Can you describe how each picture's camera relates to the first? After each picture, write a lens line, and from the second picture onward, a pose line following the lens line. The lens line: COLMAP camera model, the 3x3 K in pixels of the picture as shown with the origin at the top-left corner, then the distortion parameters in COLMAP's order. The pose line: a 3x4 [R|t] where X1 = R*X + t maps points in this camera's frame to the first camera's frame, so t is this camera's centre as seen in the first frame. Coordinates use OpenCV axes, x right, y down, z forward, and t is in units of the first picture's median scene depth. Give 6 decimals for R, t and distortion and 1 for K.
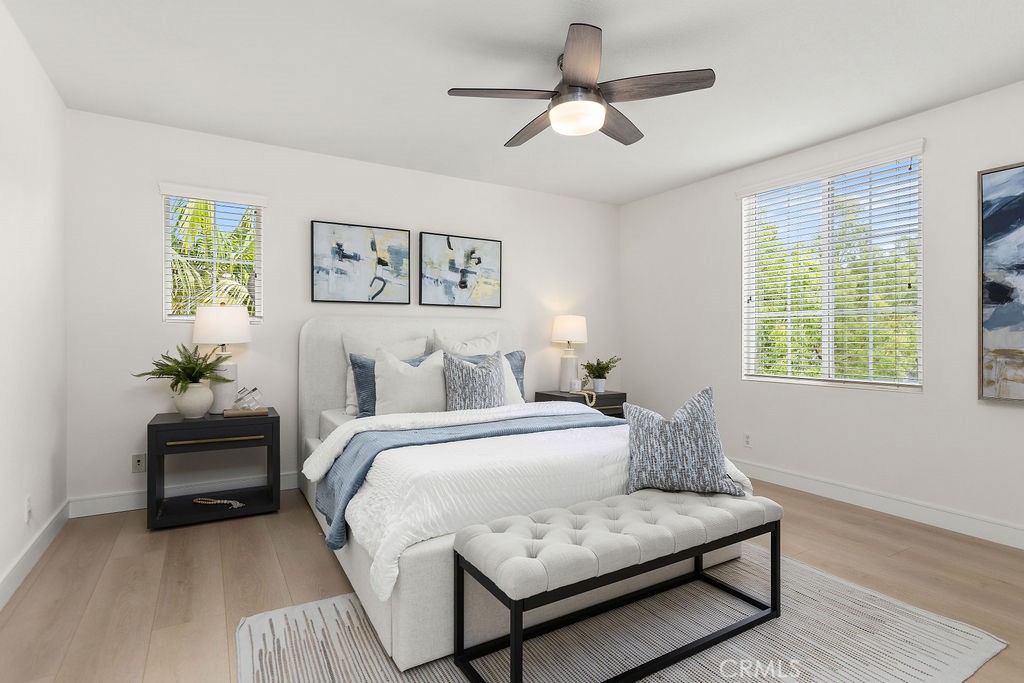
lens RADIAL K [[529.3, 0, 515.5], [0, 529.3, 340.8], [0, 0, 1]] dist [-0.002844, 0.002811]
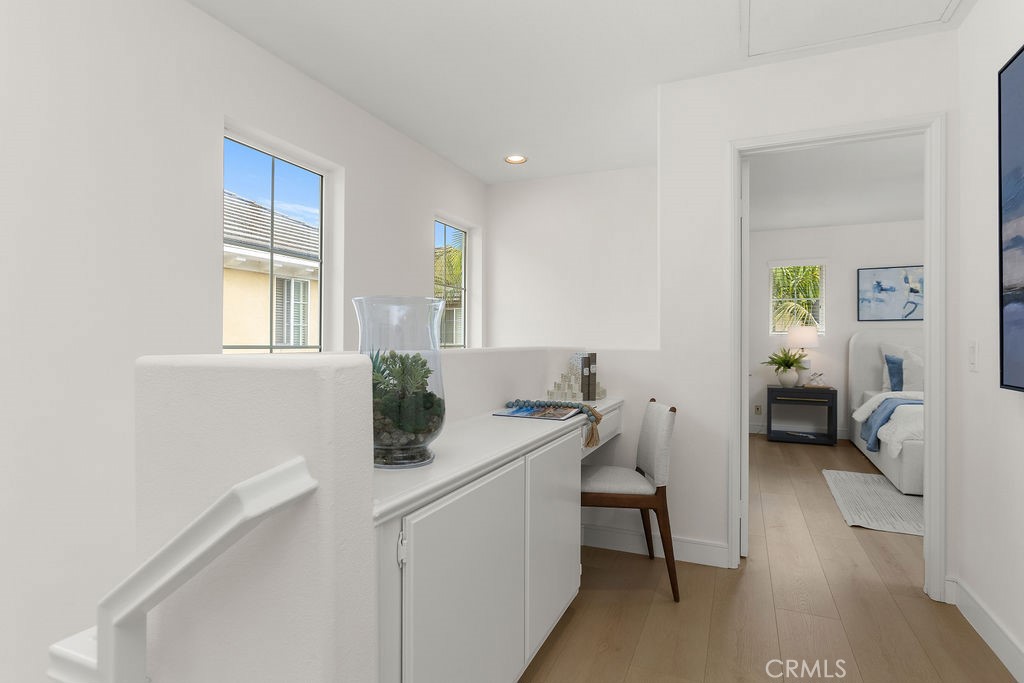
lens RADIAL K [[529.3, 0, 514.6], [0, 529.3, 344.4], [0, 0, 1]] dist [-0.002844, 0.002811]
pose [[0.588369, -0.002809, -0.808587, 0.312733], [-0.005364, 0.999958, -0.007376, 0.011613], [0.808575, 0.008677, 0.588330, -0.821978]]
